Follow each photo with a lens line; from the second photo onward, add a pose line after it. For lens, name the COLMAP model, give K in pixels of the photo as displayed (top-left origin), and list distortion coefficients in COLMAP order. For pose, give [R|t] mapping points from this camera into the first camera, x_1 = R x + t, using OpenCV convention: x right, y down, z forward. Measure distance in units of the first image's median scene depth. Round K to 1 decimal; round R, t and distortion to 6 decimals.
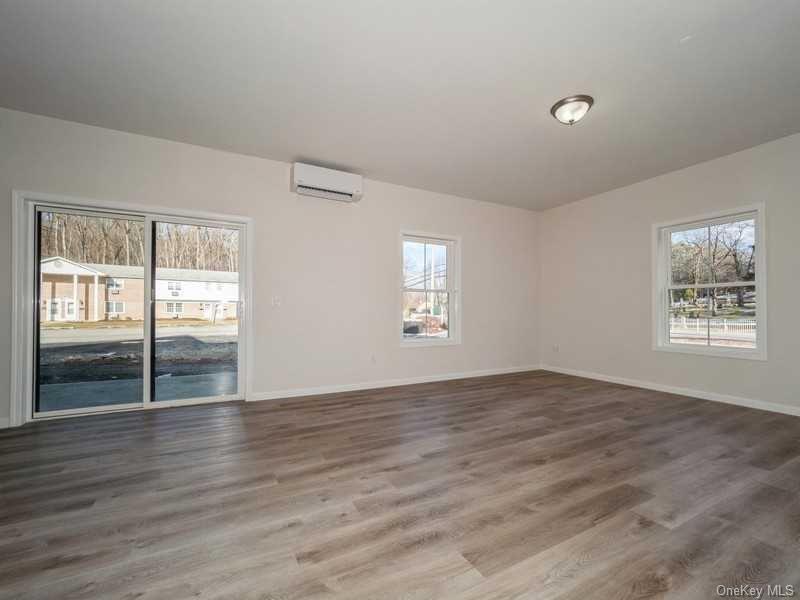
lens RADIAL K [[337.3, 0, 396.5], [0, 337.3, 310.5], [0, 0, 1]] dist [-0.010557, -0.000039]
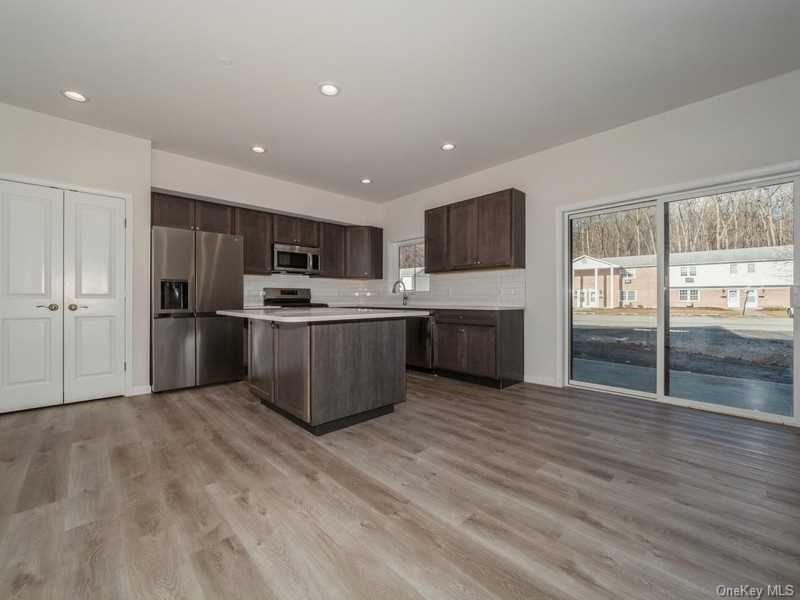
lens RADIAL K [[338.4, 0, 398.5], [0, 338.4, 297.0], [0, 0, 1]] dist [-0.011677, 0.000026]
pose [[0.270378, -0.009017, -0.962712, -0.022535], [0.004332, 0.999957, -0.008149, 0.000617], [0.962744, -0.001967, 0.270406, 0.022174]]
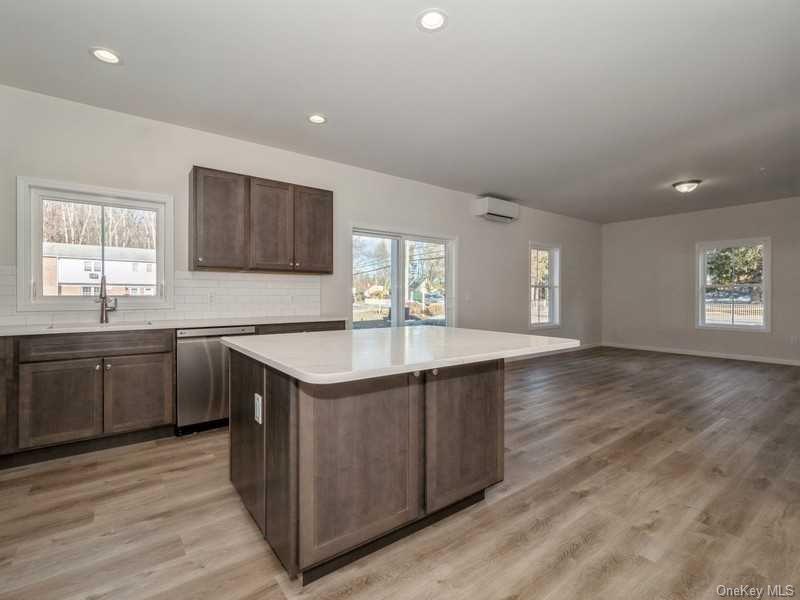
lens RADIAL K [[380.6, 0, 399.8], [0, 380.6, 295.9], [0, 0, 1]] dist [-0.021675, 0.010256]
pose [[0.985805, -0.003251, 0.167862, -0.769762], [0.002528, 0.999987, 0.004516, -0.032204], [-0.167875, -0.004027, 0.985800, -0.401783]]
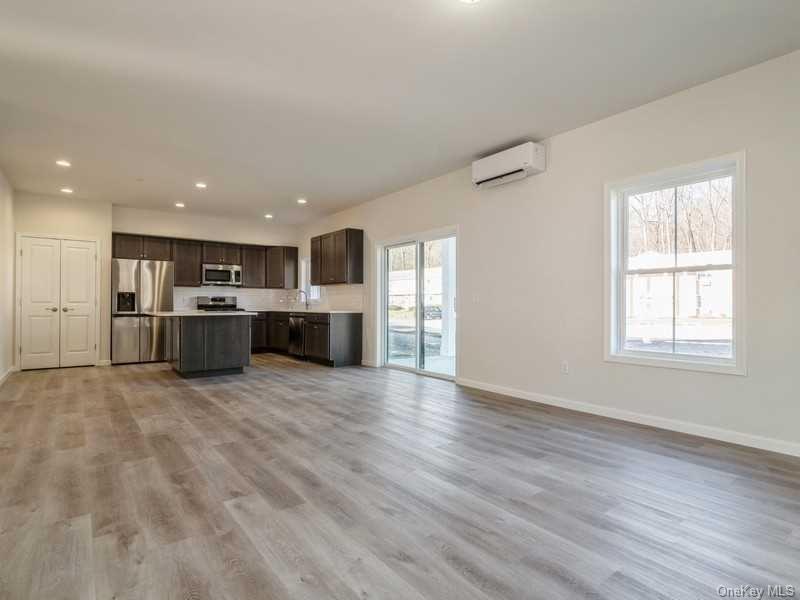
lens RADIAL K [[430.9, 0, 400.0], [0, 430.9, 300.0], [0, 0, 1]] dist [-0.001246, -0.000286]
pose [[0.167214, -0.013737, -0.985825, 0.809770], [0.001669, 0.999905, -0.013650, 0.002310], [0.985919, 0.000637, 0.167221, 0.463343]]
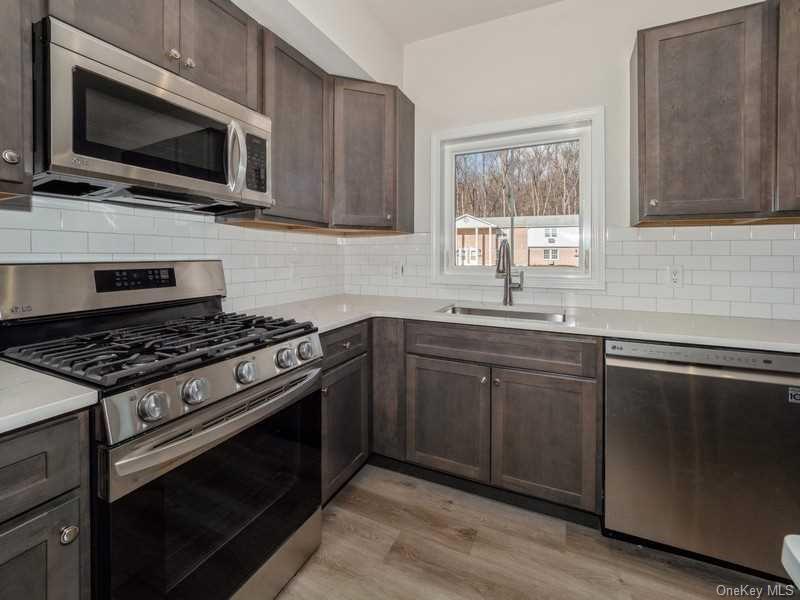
lens RADIAL K [[356.1, 0, 398.5], [0, 356.1, 255.0], [0, 0, 1]] dist [-0.003966, -0.000119]
pose [[0.601964, -0.000933, -0.798523, -0.897093], [-0.000929, 0.999998, -0.001869, -0.046662], [0.798523, 0.001867, 0.601962, -0.032212]]
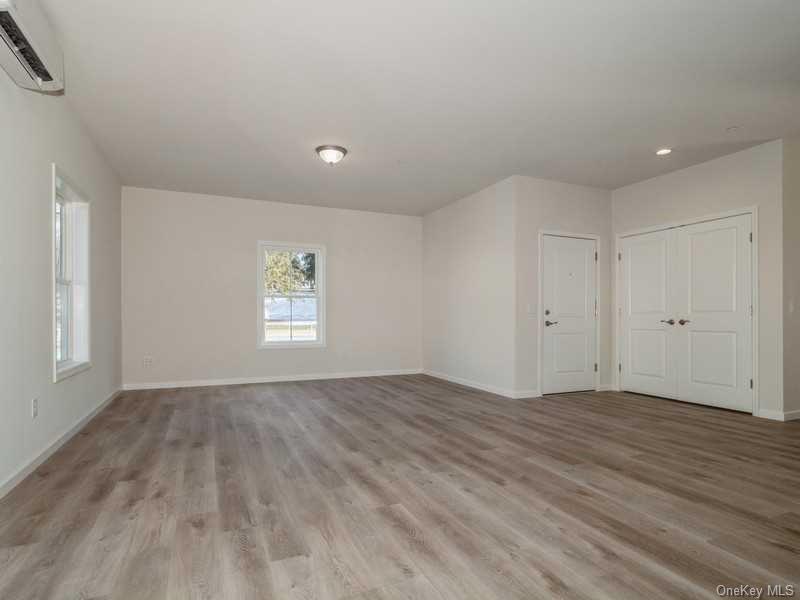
lens RADIAL K [[430.9, 0, 400.0], [0, 430.9, 300.0], [0, 0, 1]] dist [-0.001246, -0.000286]
pose [[0.061653, 0.035580, 0.997463, -0.676580], [-0.004862, 0.999363, -0.035348, 0.000880], [-0.998086, -0.002670, 0.061787, 0.406026]]
